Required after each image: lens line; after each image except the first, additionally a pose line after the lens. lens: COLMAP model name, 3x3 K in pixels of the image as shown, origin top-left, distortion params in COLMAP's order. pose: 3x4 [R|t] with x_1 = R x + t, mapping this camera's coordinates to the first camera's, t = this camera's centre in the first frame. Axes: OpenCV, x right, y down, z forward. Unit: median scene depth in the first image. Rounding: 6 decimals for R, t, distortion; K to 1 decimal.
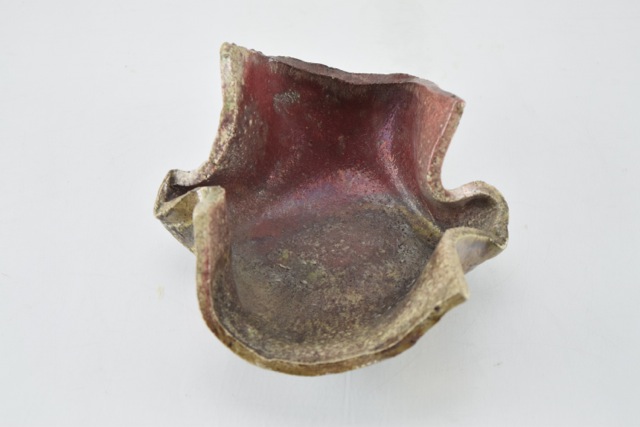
lens RADIAL K [[1441.5, 0, 321.4], [0, 1441.5, 213.9], [0, 0, 1]] dist [0.083974, 0.000000]
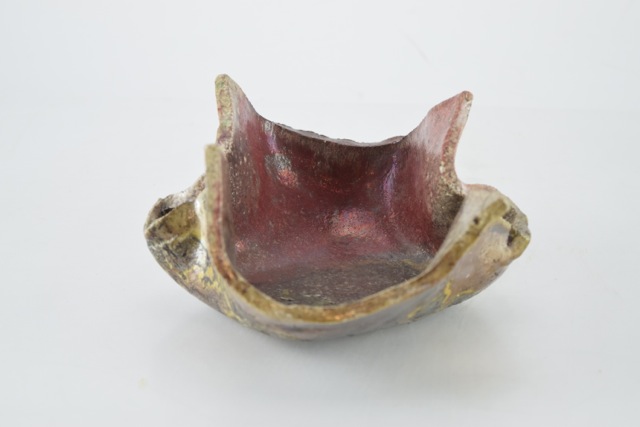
lens RADIAL K [[1456.7, 0, 318.6], [0, 1456.7, 213.3], [0, 0, 1]] dist [0.042561, 0.000000]
pose [[0.994725, -0.001483, 0.102563, -0.103450], [0.055037, 0.851487, -0.521479, 0.489680], [-0.086557, 0.524373, 0.847078, 0.207474]]
